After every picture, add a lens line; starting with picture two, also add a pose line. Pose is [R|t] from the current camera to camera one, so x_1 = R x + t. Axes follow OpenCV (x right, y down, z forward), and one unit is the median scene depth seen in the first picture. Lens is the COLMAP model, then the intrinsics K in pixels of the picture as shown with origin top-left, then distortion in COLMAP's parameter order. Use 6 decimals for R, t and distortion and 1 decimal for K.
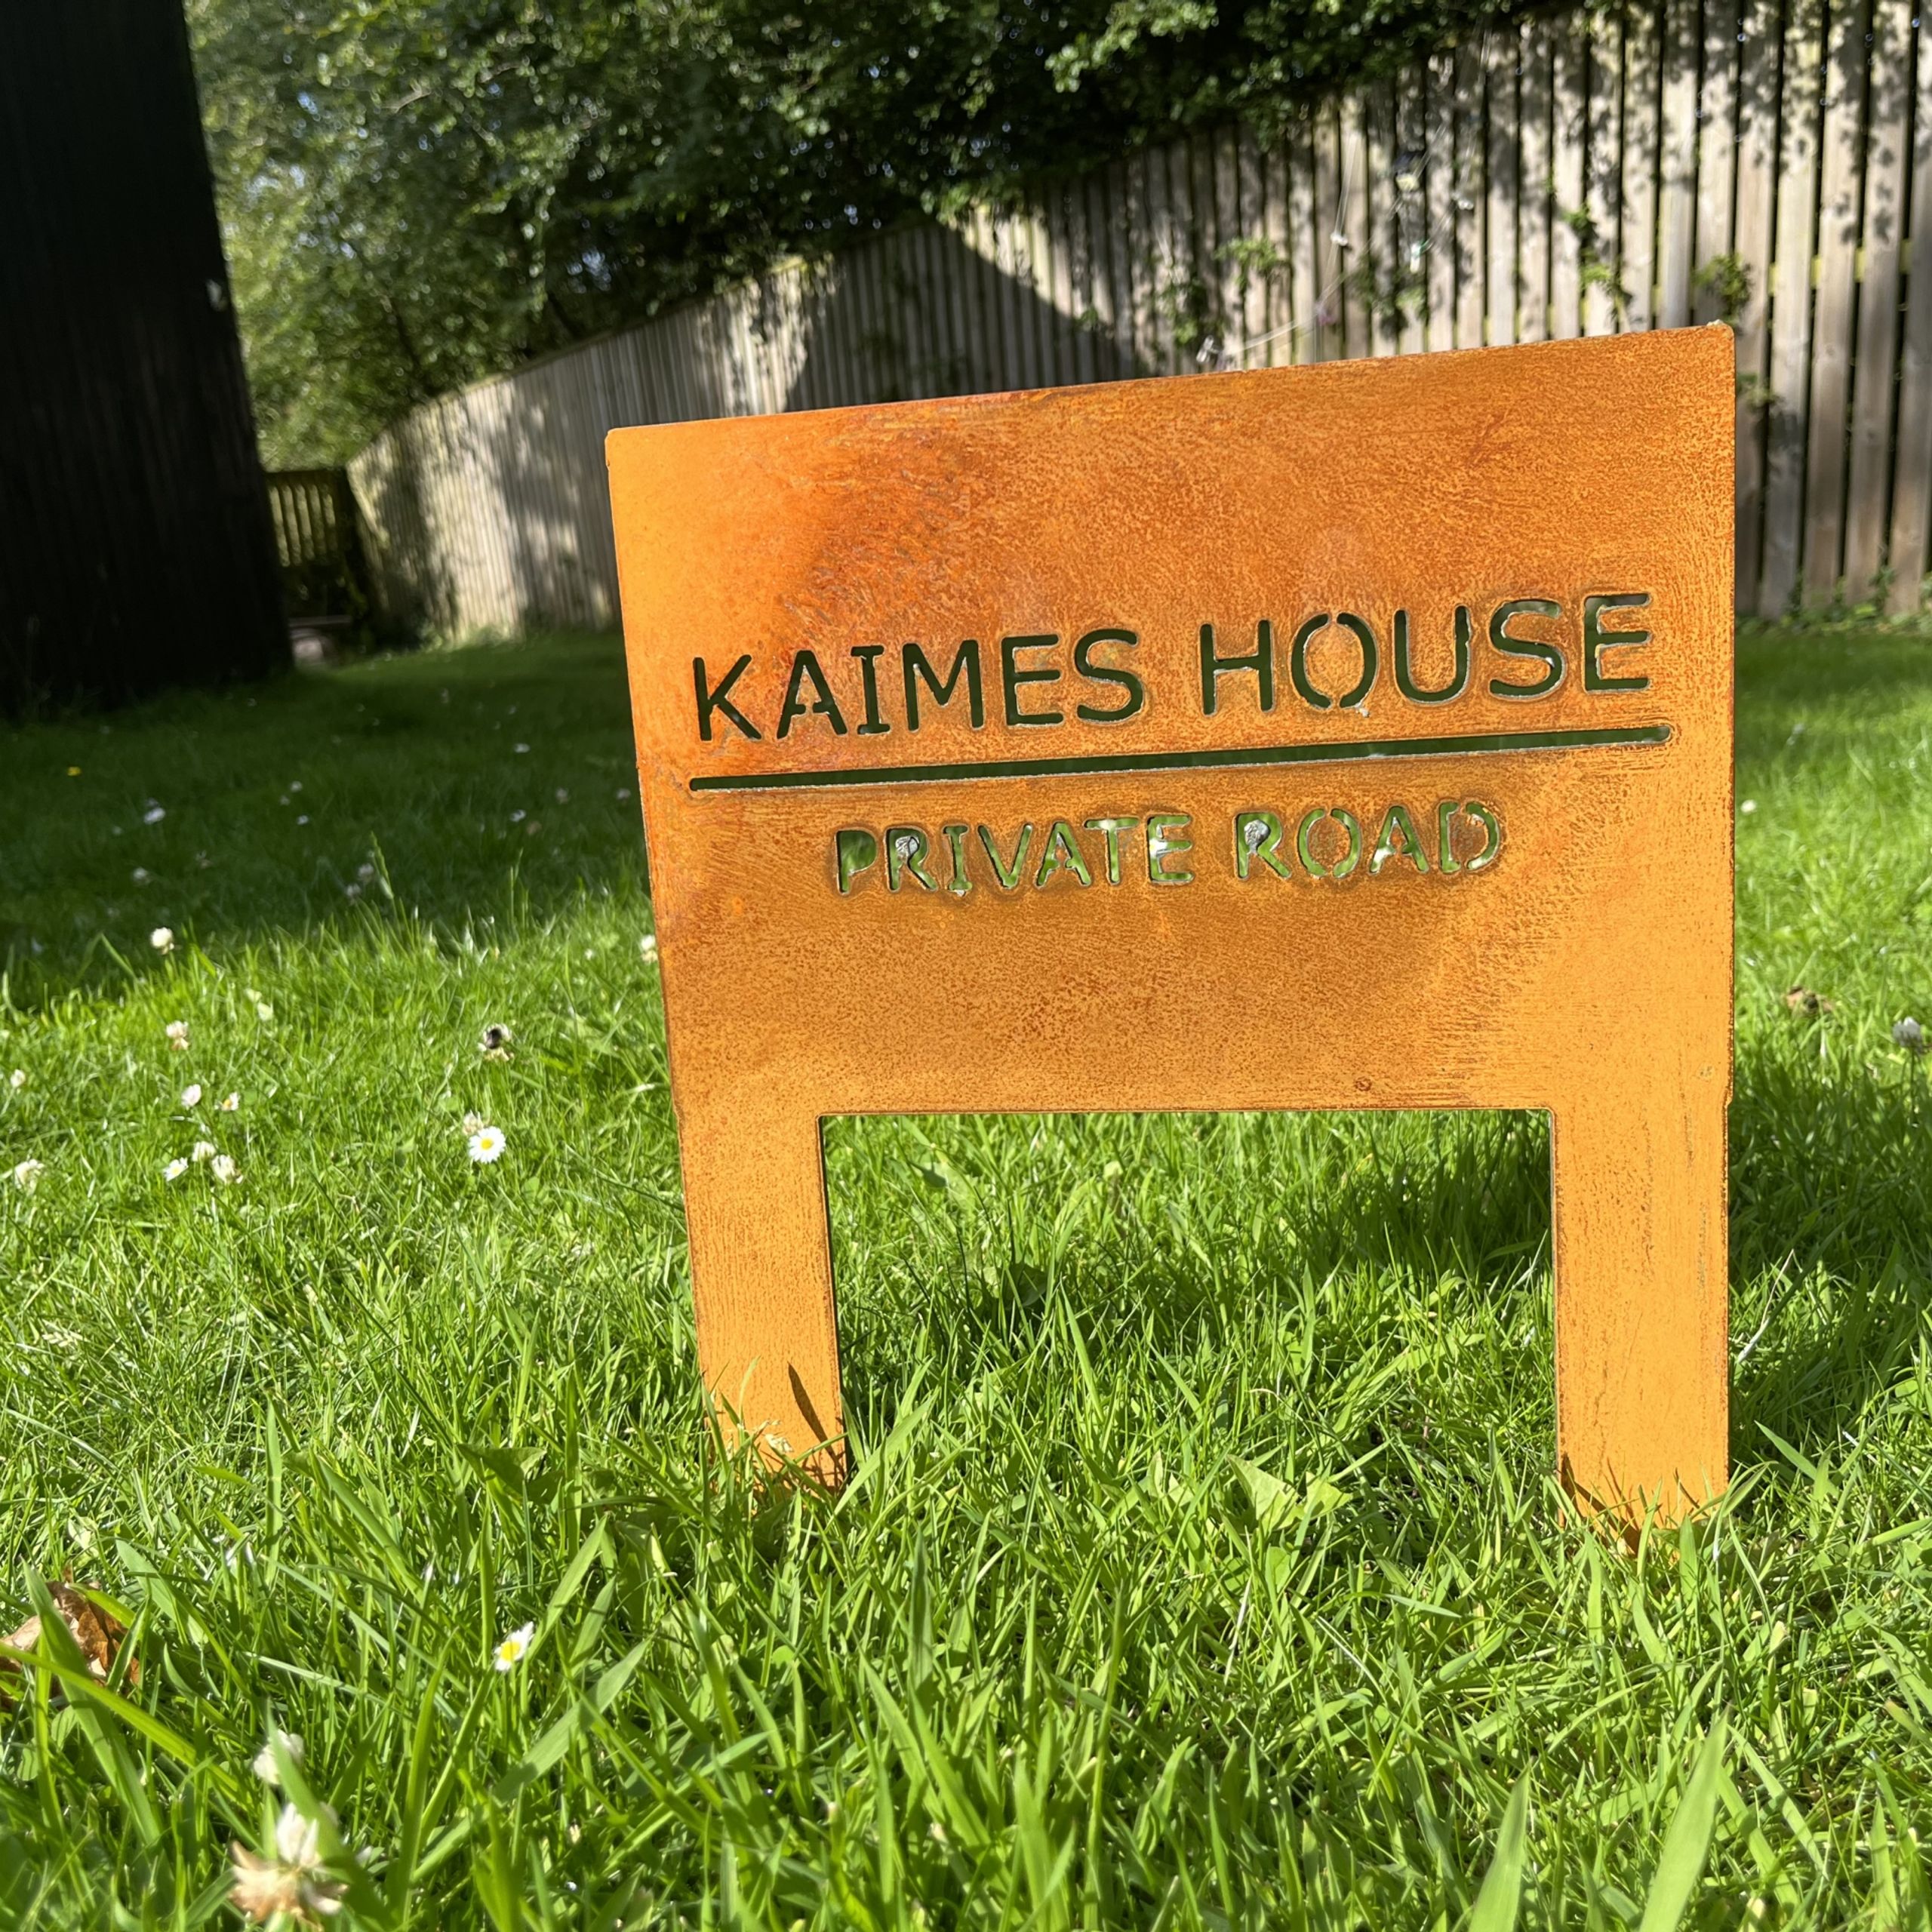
lens RADIAL K [[2046.1, 0, 953.5], [0, 2046.1, 957.3], [0, 0, 1]] dist [-0.013109, 0.000000]
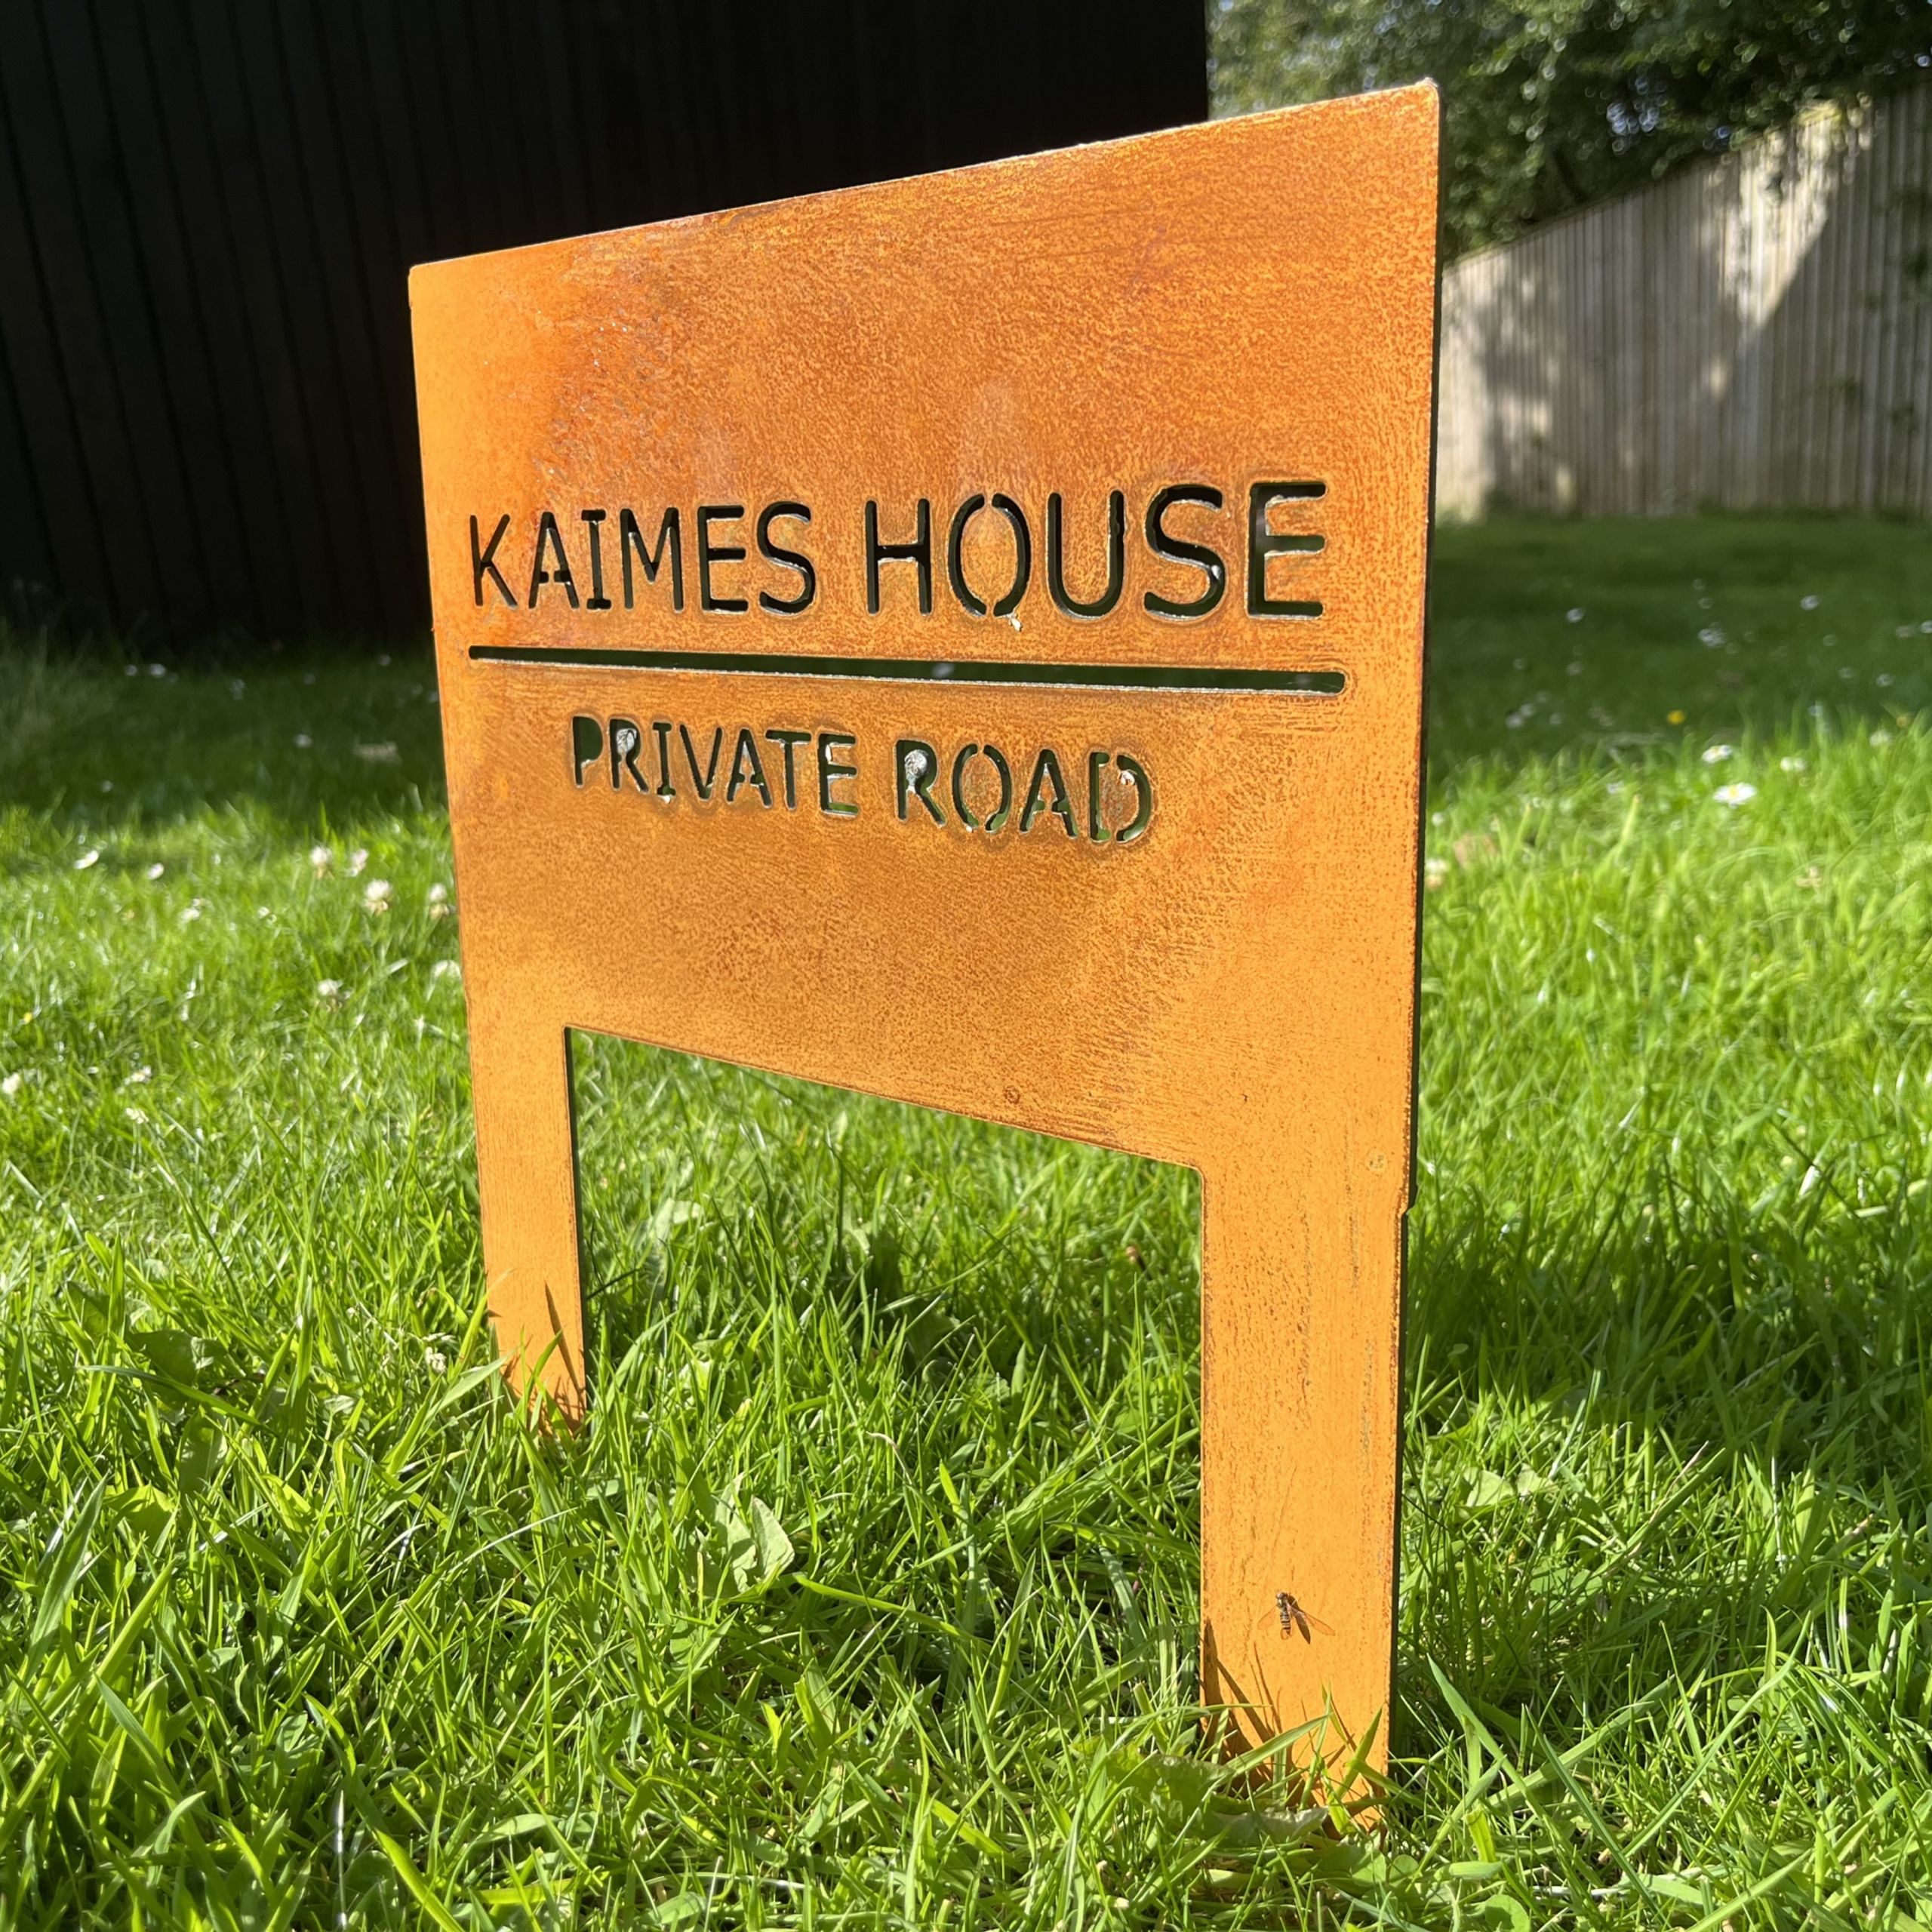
lens RADIAL K [[2046.1, 0, 966.9], [0, 2046.1, 974.2], [0, 0, 1]] dist [-0.013109, 0.000000]
pose [[0.874878, 0.152352, -0.459758, 0.545433], [-0.122690, 0.987990, 0.093925, -0.057174], [0.468547, -0.025765, 0.883063, 0.292025]]
